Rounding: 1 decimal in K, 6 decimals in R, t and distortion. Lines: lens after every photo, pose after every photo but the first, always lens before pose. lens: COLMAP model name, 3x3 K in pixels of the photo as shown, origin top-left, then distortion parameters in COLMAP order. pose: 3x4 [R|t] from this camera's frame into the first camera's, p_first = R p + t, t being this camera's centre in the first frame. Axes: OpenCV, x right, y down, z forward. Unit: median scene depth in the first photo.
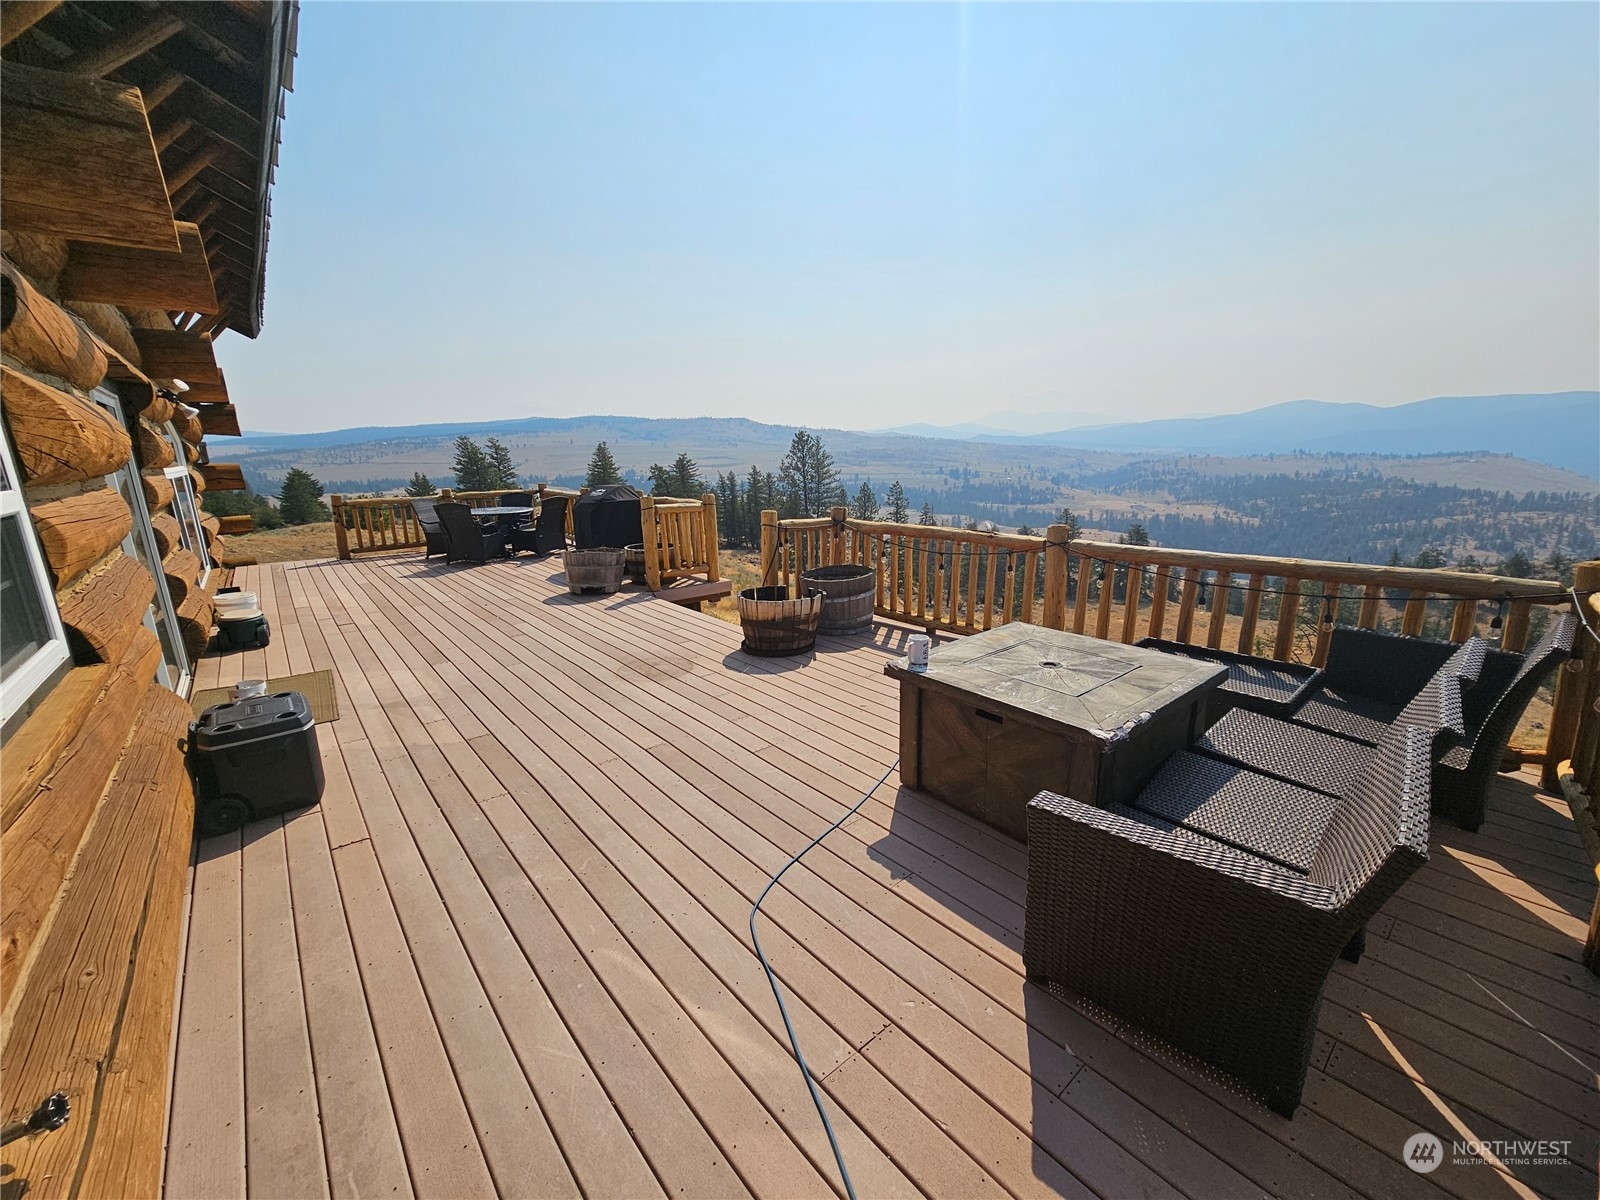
lens RADIAL K [[644.1, 0, 798.8], [0, 644.1, 601.4], [0, 0, 1]] dist [0.000686, -0.000154]
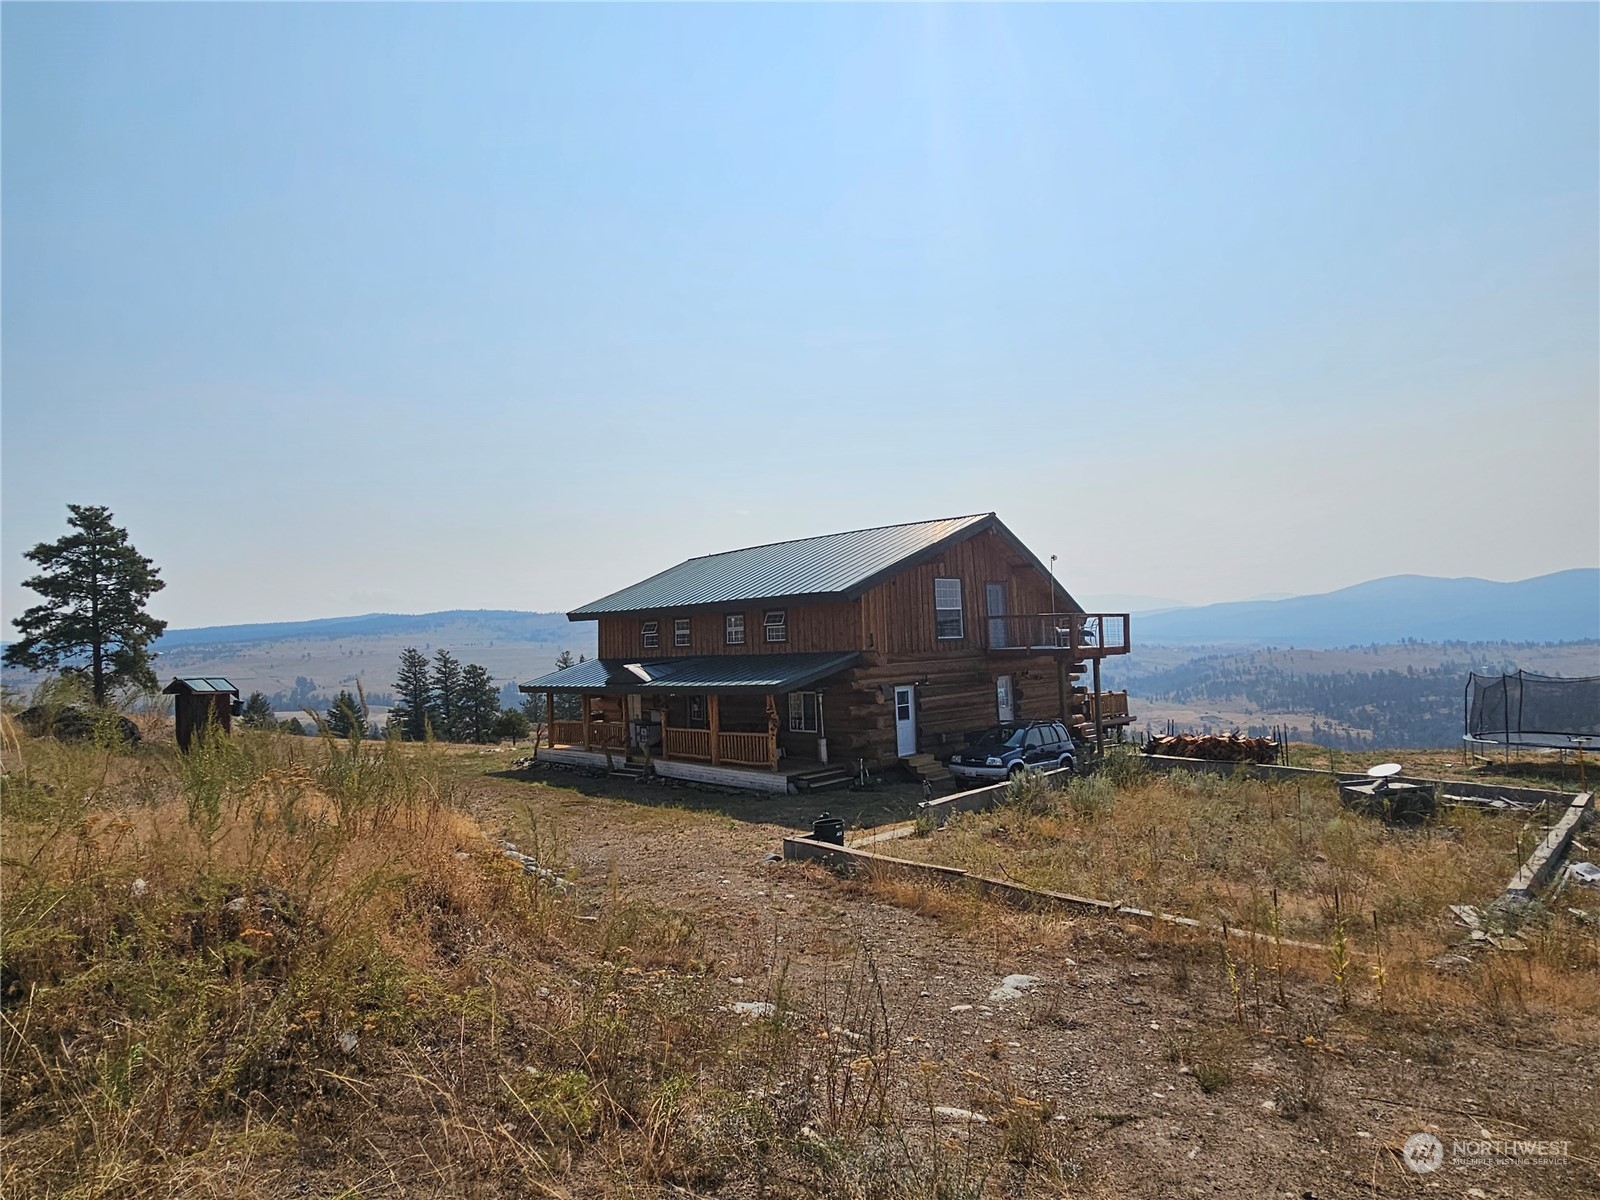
lens RADIAL K [[644.1, 0, 800.4], [0, 644.1, 599.0], [0, 0, 1]] dist [0.000686, -0.000154]
pose [[0.999719, -0.018517, 0.014770, 0.051307], [0.022247, 0.948100, -0.317194, -0.053933], [-0.008130, 0.317433, 0.948246, 0.267619]]
